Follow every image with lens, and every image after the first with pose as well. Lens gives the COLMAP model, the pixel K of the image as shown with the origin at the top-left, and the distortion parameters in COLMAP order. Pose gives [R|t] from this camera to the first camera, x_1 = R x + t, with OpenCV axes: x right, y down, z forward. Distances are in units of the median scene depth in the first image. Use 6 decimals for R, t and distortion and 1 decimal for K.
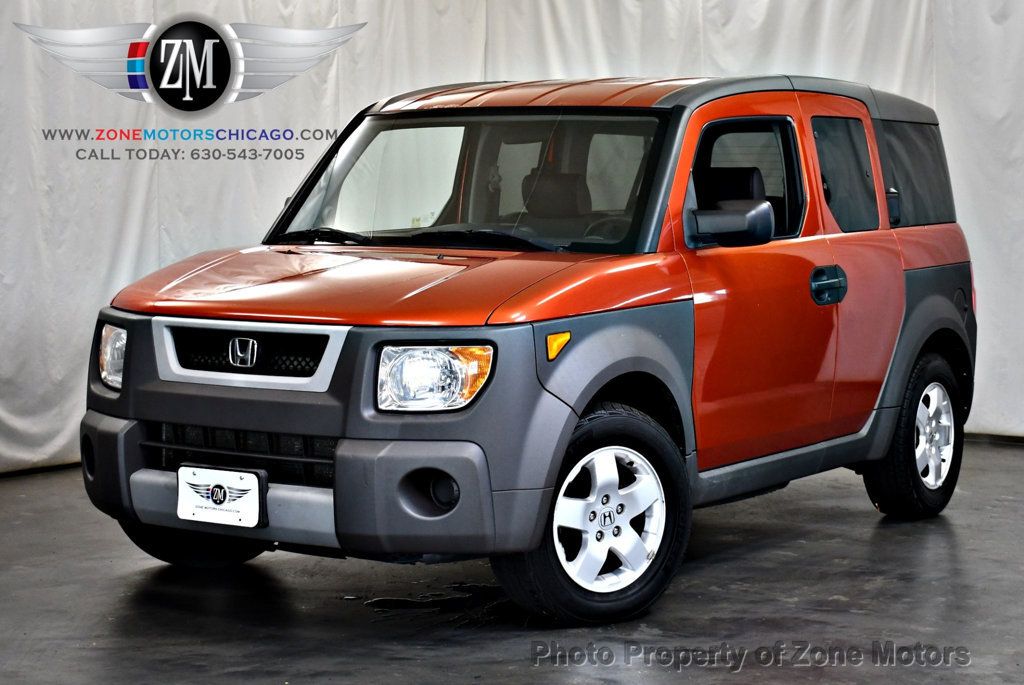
lens RADIAL K [[2092.3, 0, 512.8], [0, 2092.3, 342.4], [0, 0, 1]] dist [-0.085854, 0.000000]
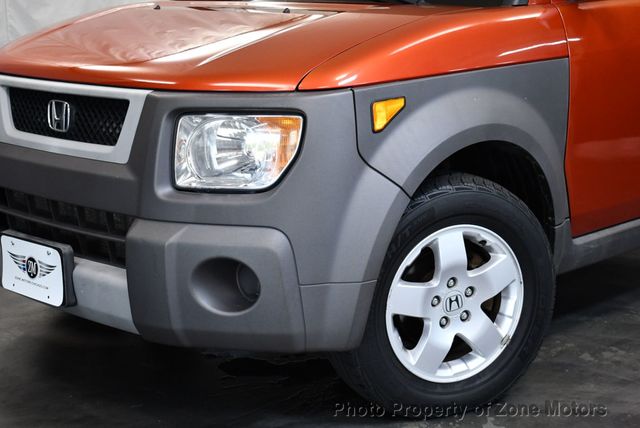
lens RADIAL K [[1153.2, 0, 318.8], [0, 1153.2, 212.4], [0, 0, 1]] dist [-0.046396, 0.000000]
pose [[0.980485, 0.028209, -0.194558, 0.085891], [-0.003237, 0.991834, 0.127493, -0.018369], [0.196566, -0.124375, 0.972570, 0.521023]]
